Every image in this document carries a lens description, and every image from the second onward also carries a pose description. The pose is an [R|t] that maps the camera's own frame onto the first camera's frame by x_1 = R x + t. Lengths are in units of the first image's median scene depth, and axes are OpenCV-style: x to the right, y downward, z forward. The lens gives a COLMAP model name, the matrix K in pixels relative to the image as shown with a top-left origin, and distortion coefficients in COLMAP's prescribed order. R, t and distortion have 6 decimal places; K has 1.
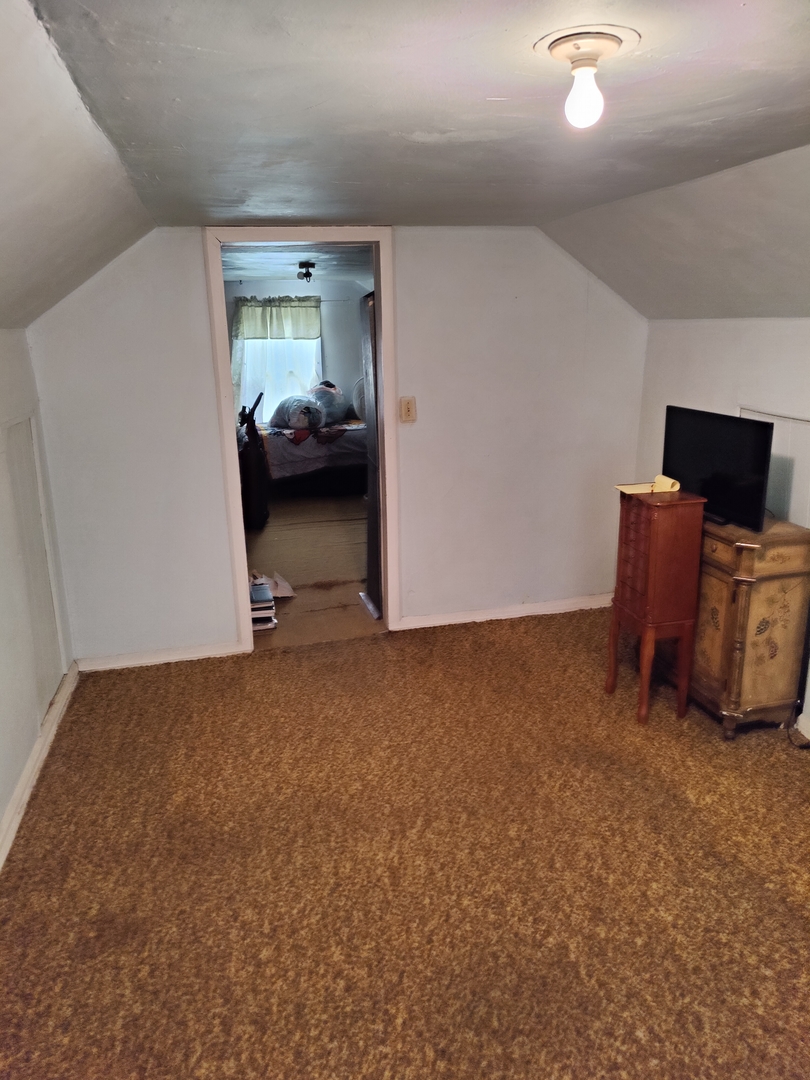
lens RADIAL K [[750.0, 0, 404.6], [0, 750.0, 536.3], [0, 0, 1]] dist [0.042922, -0.037019]
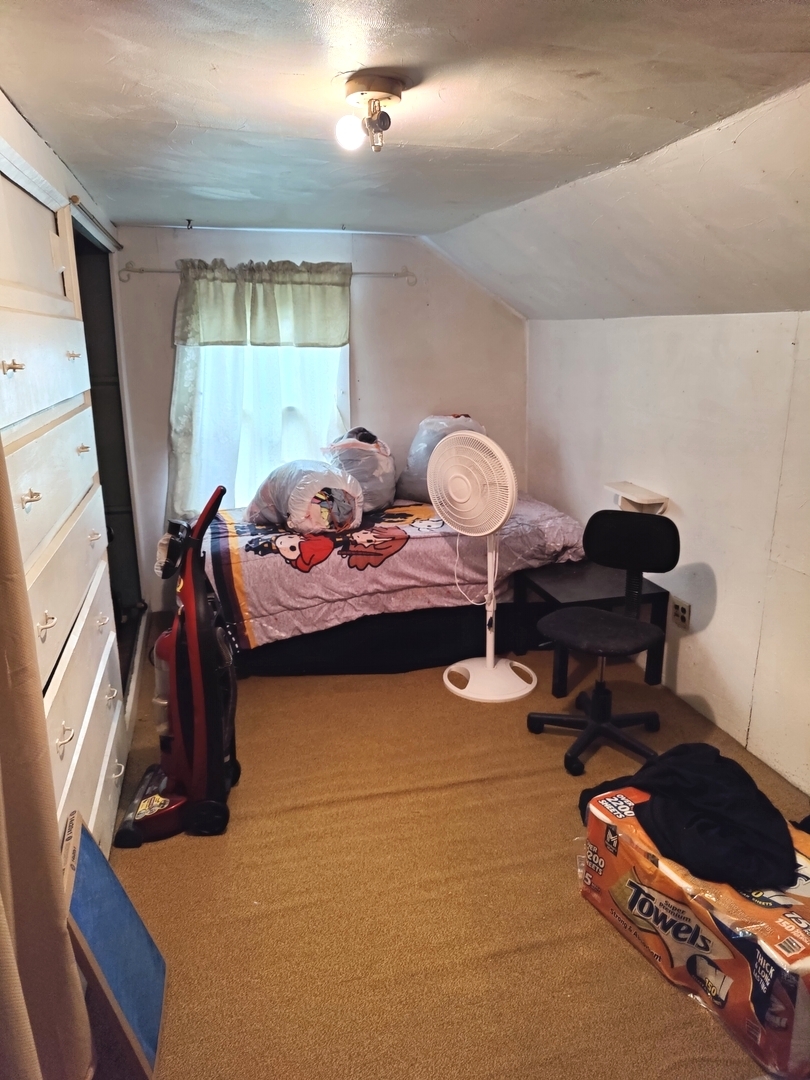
lens RADIAL K [[750.0, 0, 405.2], [0, 750.0, 541.7], [0, 0, 1]] dist [0.042922, -0.037019]
pose [[0.999635, 0.011456, 0.024482, -0.086588], [-0.011179, 0.999873, -0.011390, -0.126419], [-0.024610, 0.011112, 0.999635, 0.496008]]
